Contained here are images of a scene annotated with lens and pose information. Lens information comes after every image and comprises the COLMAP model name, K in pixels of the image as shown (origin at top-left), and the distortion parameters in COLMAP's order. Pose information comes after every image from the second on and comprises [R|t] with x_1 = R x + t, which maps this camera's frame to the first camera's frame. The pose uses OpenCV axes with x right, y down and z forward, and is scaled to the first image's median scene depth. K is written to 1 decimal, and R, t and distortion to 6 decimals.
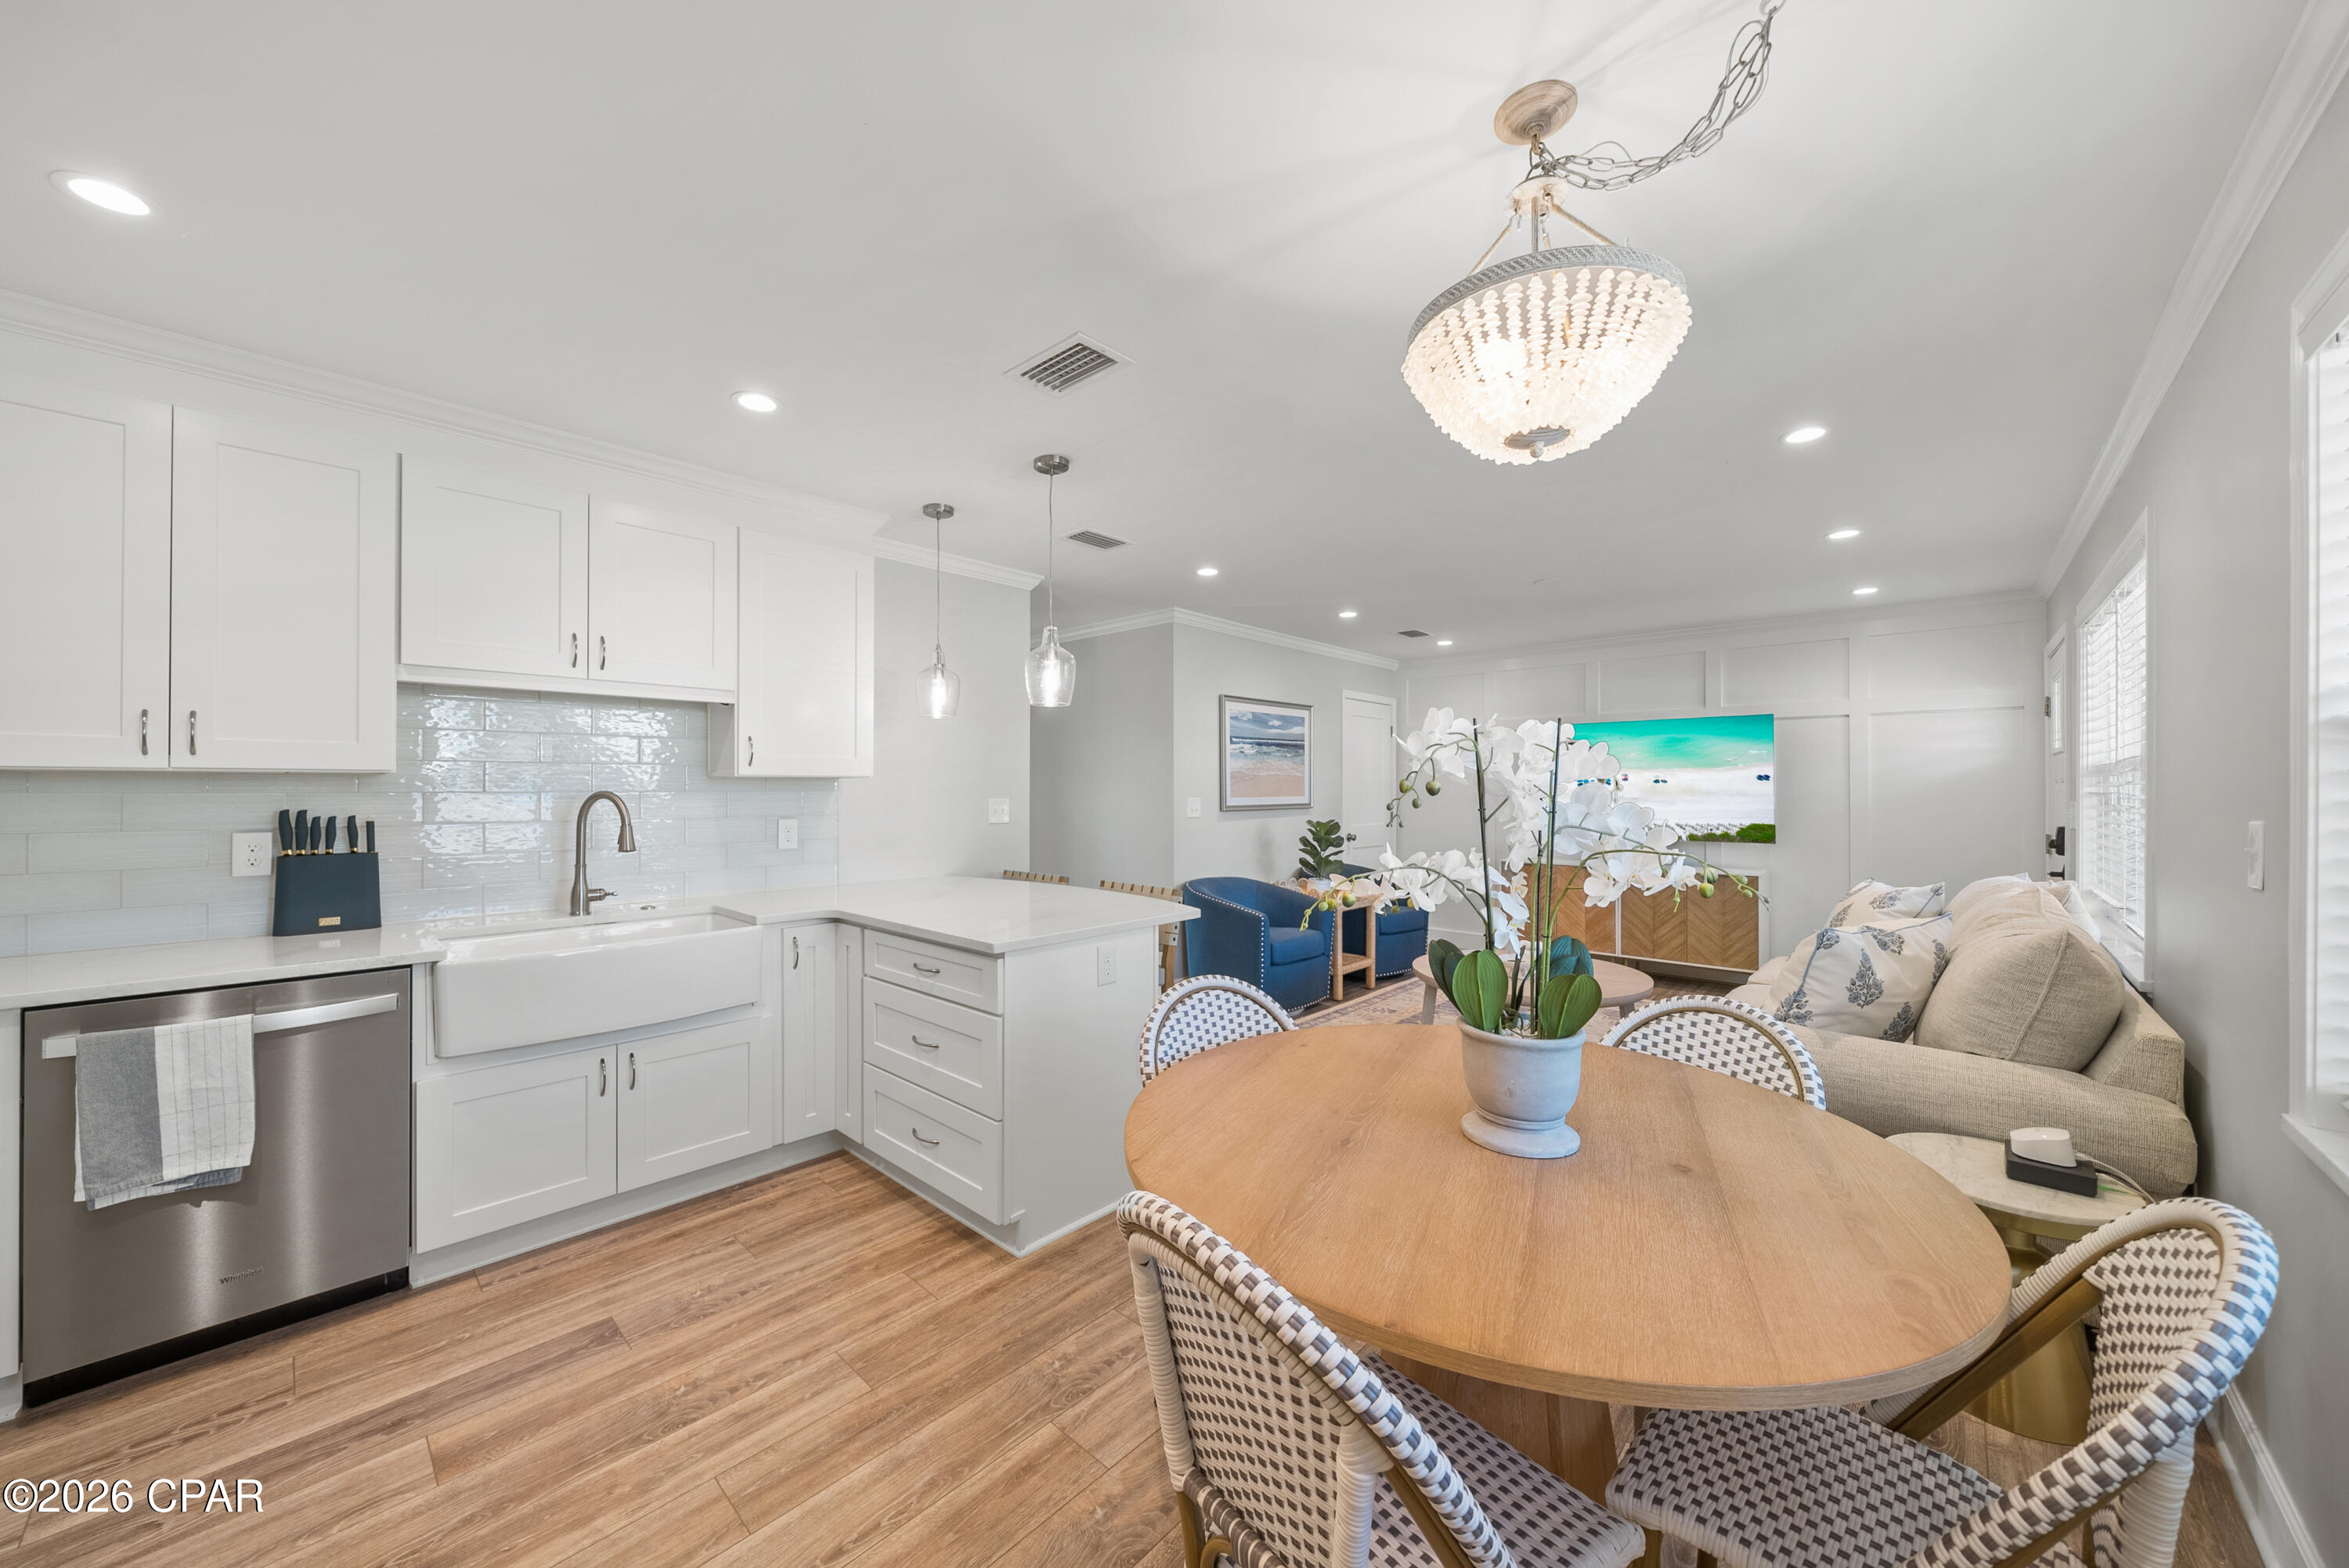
lens RADIAL K [[832.1, 0, 1161.0], [0, 832.1, 783.0], [0, 0, 1]] dist [-0.006189, -0.000048]
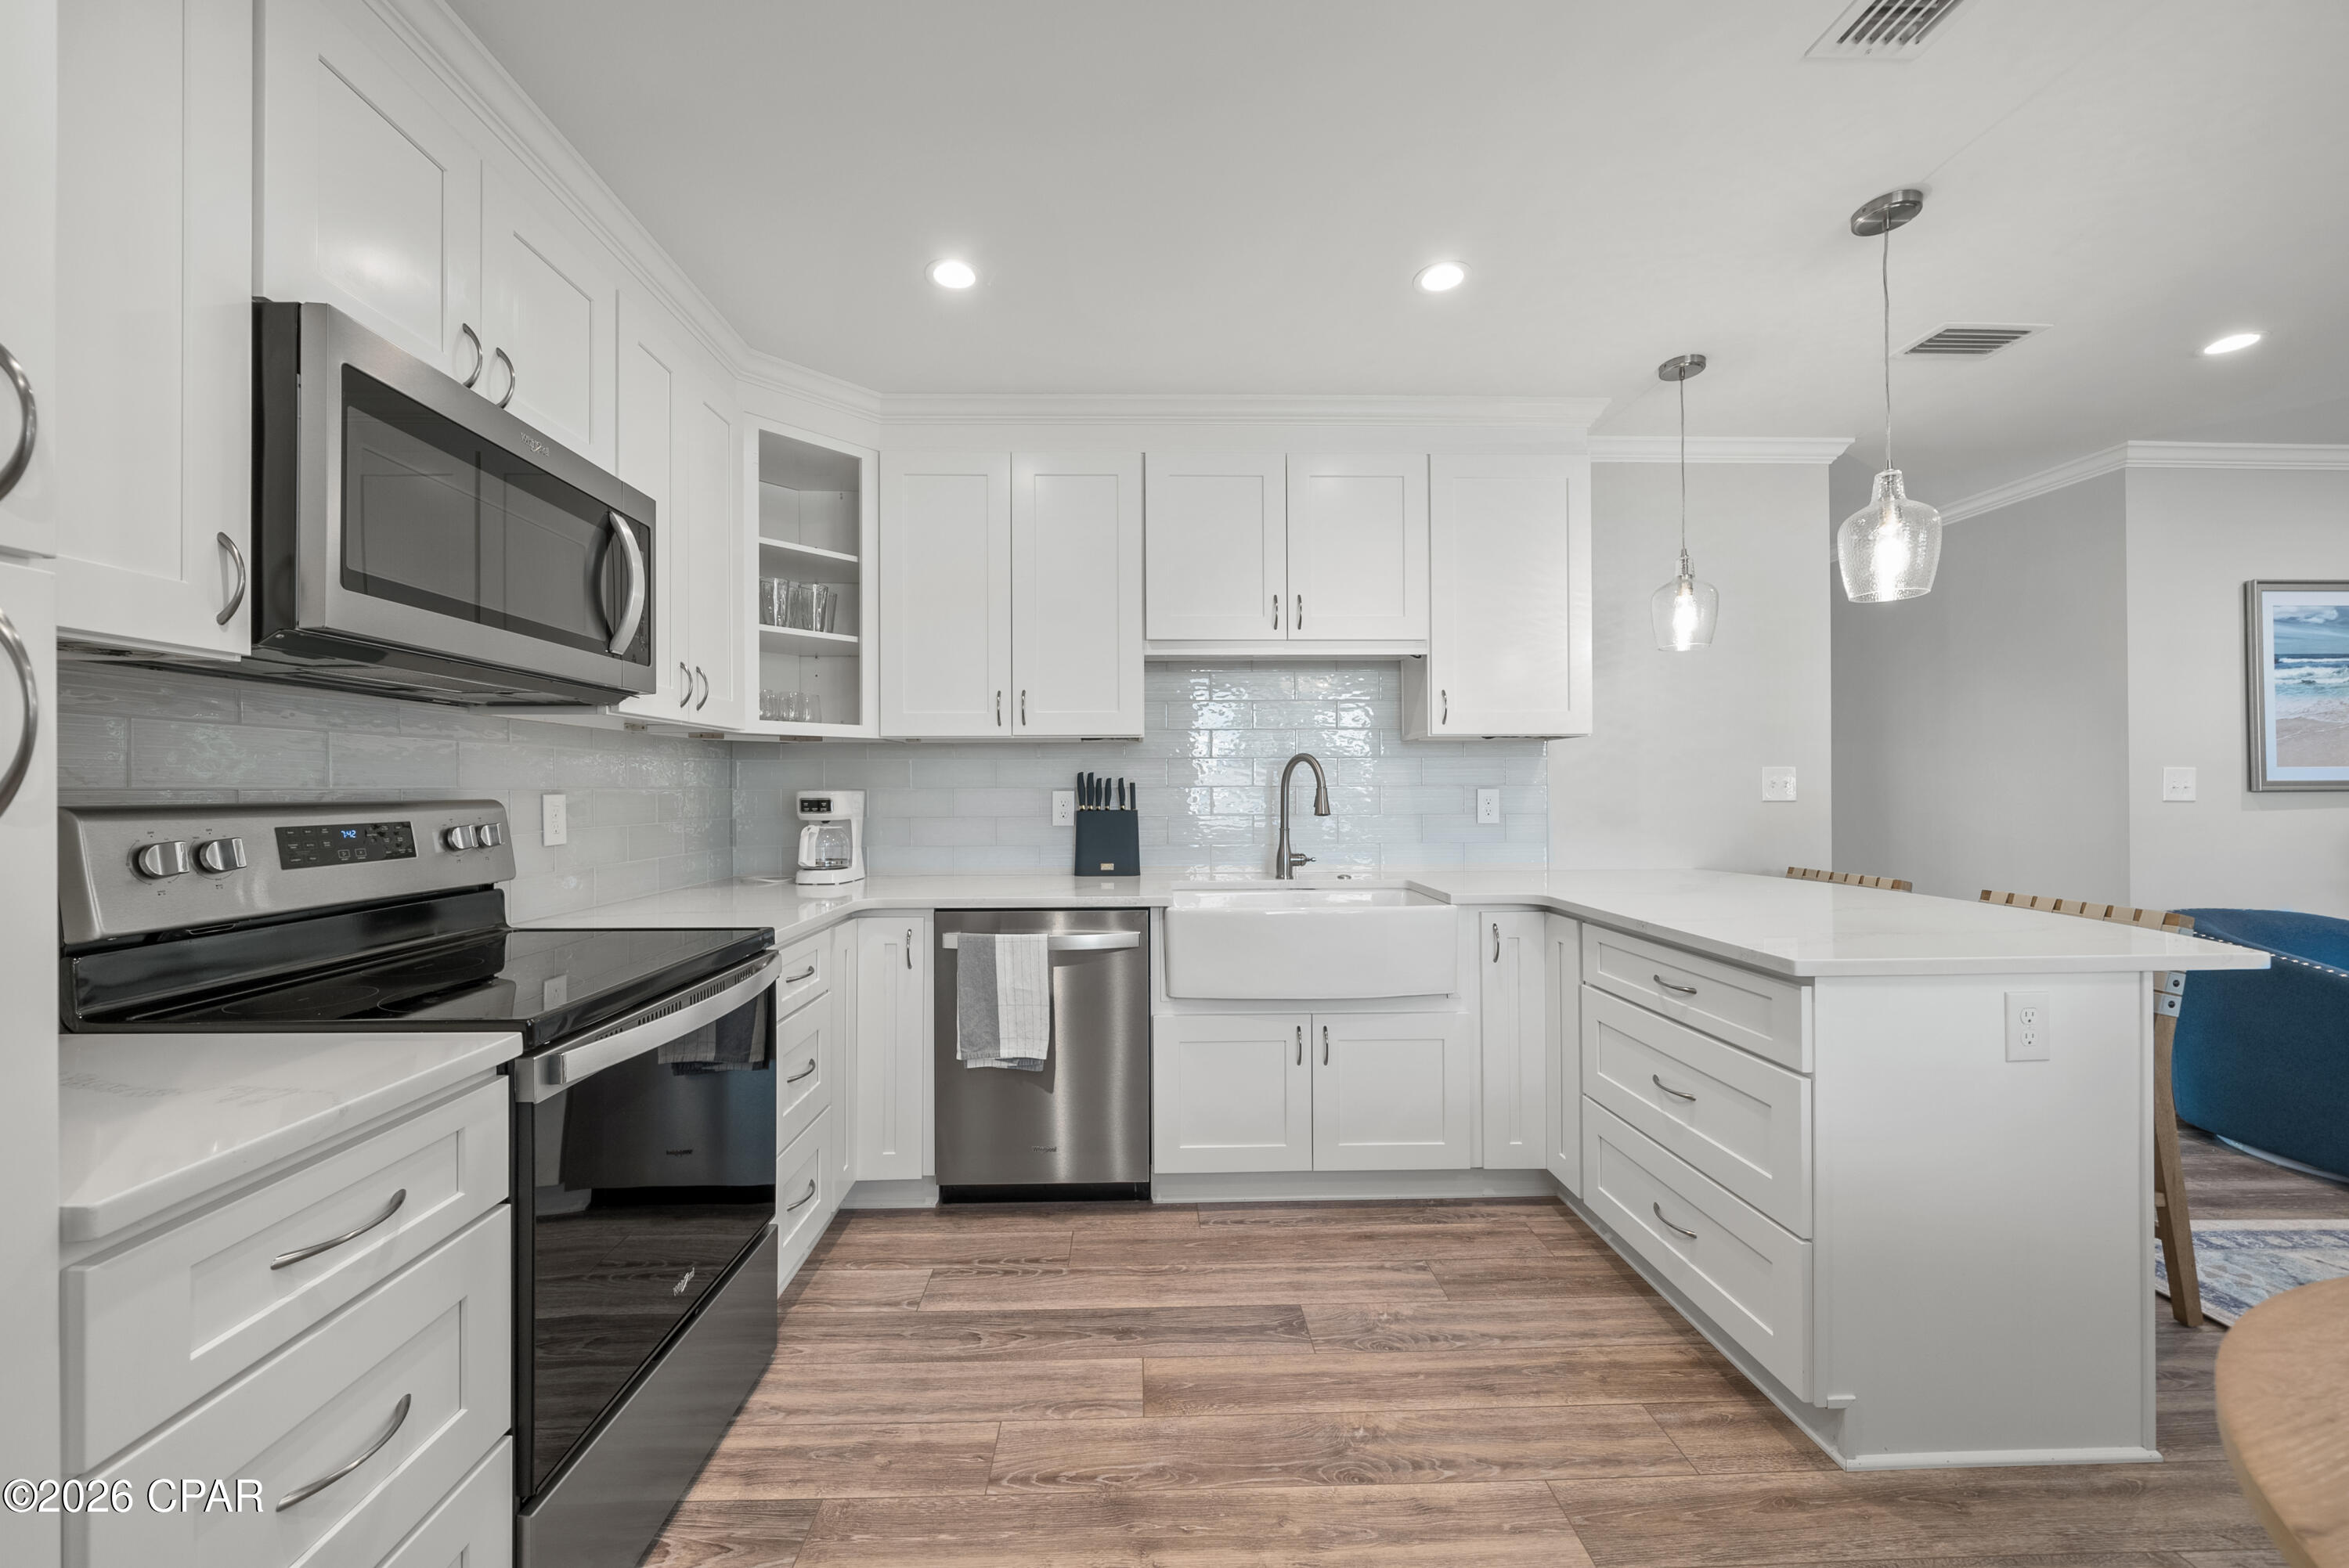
lens RADIAL K [[881.1, 0, 1160.0], [0, 881.1, 784.7], [0, 0, 1]] dist [-0.003225, -0.000255]
pose [[0.705234, -0.005728, -0.708951, -0.056788], [0.009720, 0.999951, 0.001591, 0.045746], [0.708908, -0.008013, 0.705256, 0.156648]]
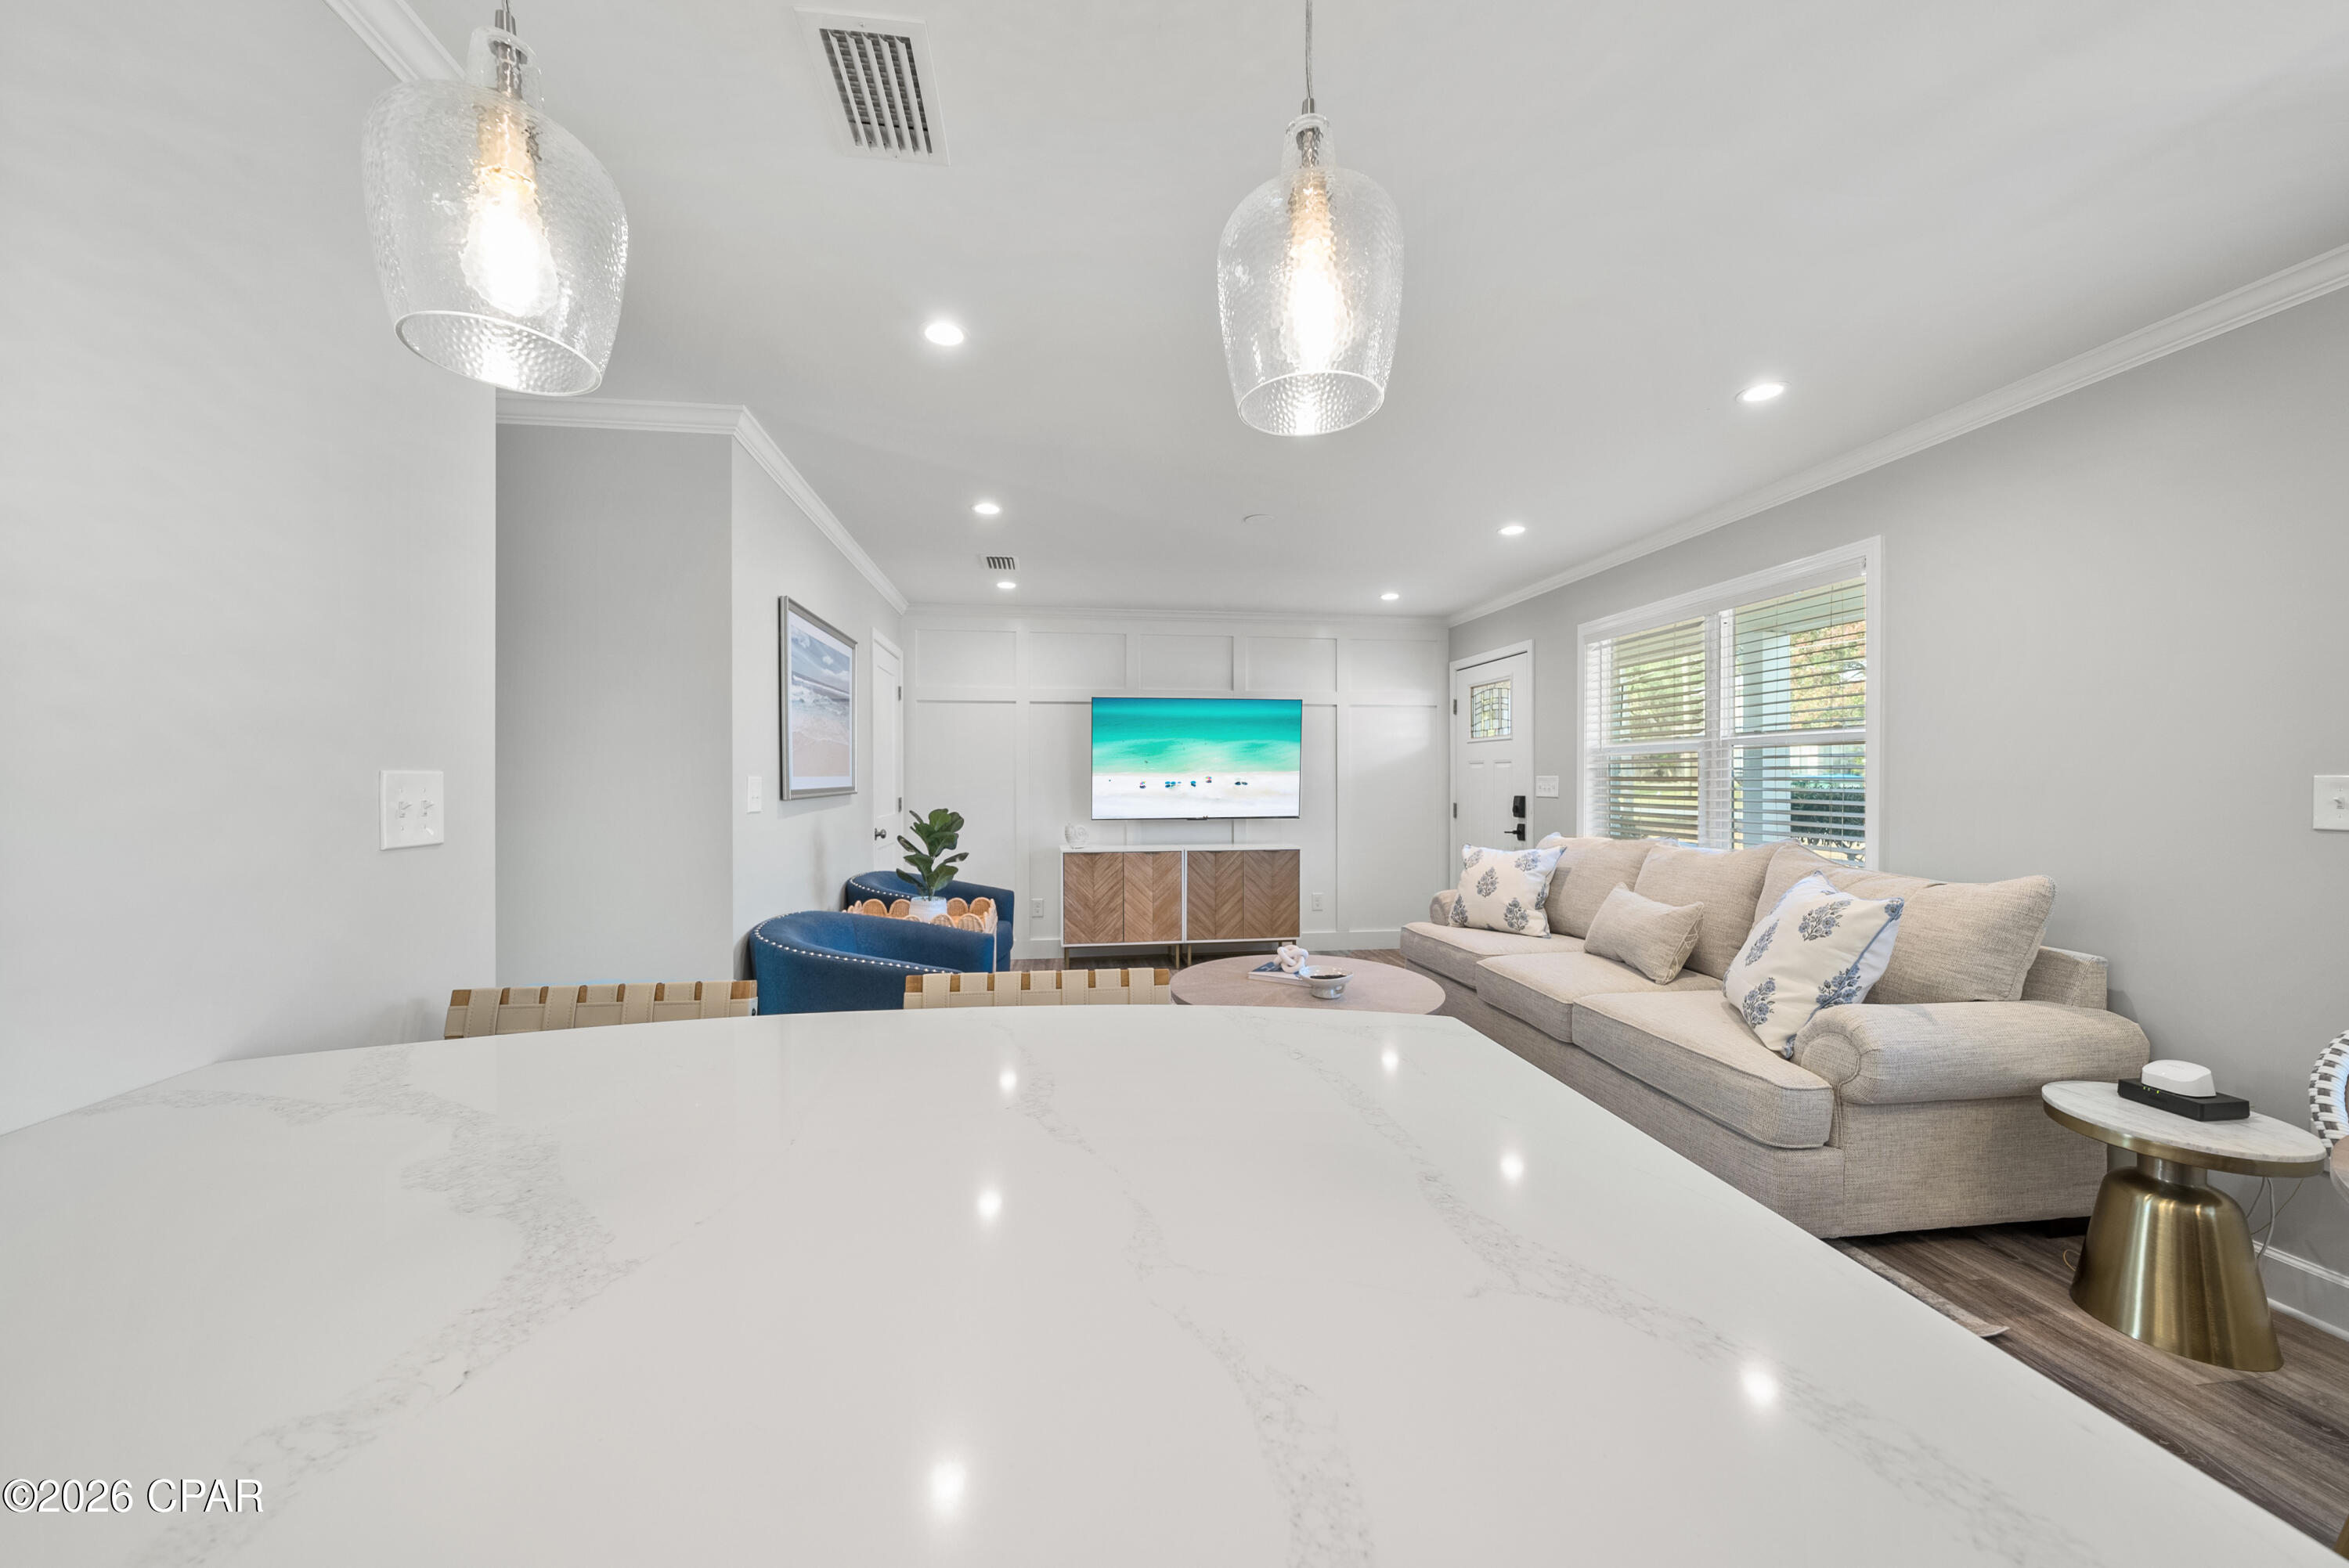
lens RADIAL K [[807.6, 0, 1162.7], [0, 807.6, 781.3], [0, 0, 1]] dist [-0.002828, -0.000034]
pose [[0.635572, -0.004545, 0.772028, -0.408866], [-0.004173, 0.999948, 0.009322, 0.030816], [-0.772030, -0.009147, 0.635520, 0.951209]]
